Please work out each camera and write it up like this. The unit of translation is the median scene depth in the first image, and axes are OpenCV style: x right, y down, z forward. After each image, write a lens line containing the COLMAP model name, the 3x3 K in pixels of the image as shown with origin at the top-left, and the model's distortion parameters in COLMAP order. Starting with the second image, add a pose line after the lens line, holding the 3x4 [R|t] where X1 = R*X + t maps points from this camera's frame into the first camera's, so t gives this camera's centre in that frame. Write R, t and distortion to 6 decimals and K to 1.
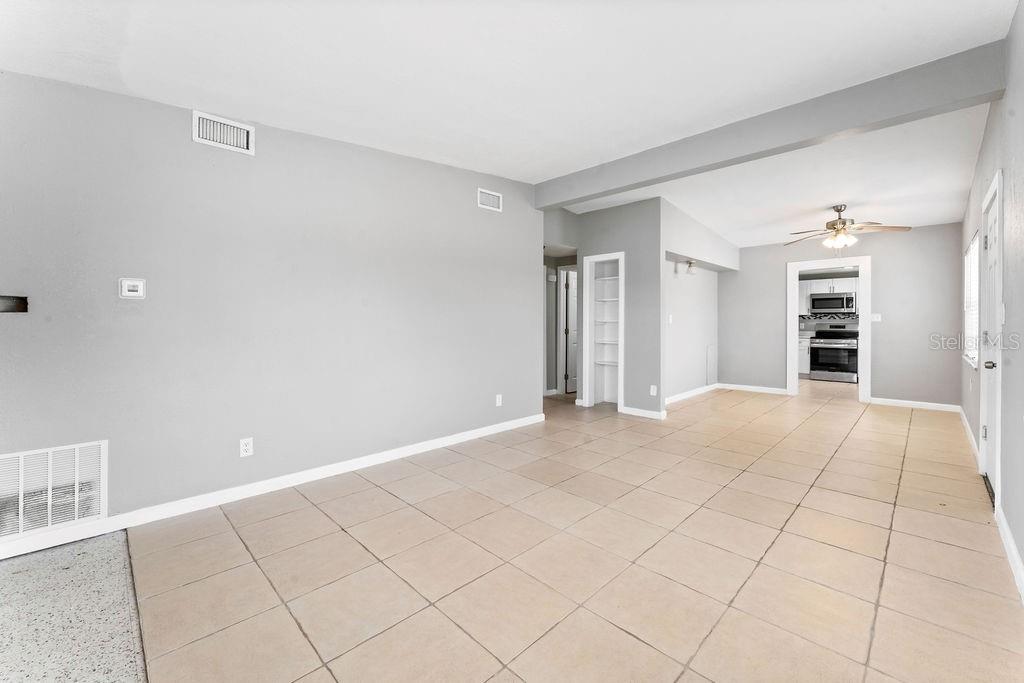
lens RADIAL K [[420.7, 0, 511.3], [0, 420.7, 324.8], [0, 0, 1]] dist [-0.004064, -0.000381]
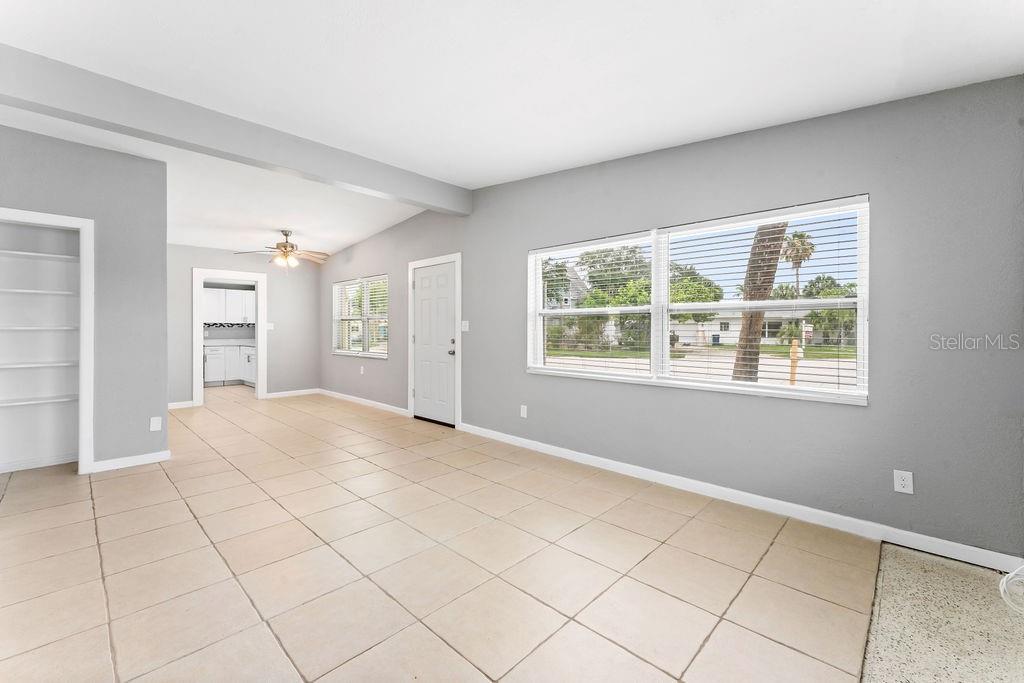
lens RADIAL K [[420.7, 0, 512.1], [0, 420.7, 333.5], [0, 0, 1]] dist [-0.004064, -0.000381]
pose [[-0.012707, -0.006629, 0.999897, -0.374439], [0.002709, 0.999974, 0.006664, -0.003662], [-0.999916, 0.002793, -0.012689, 0.363653]]
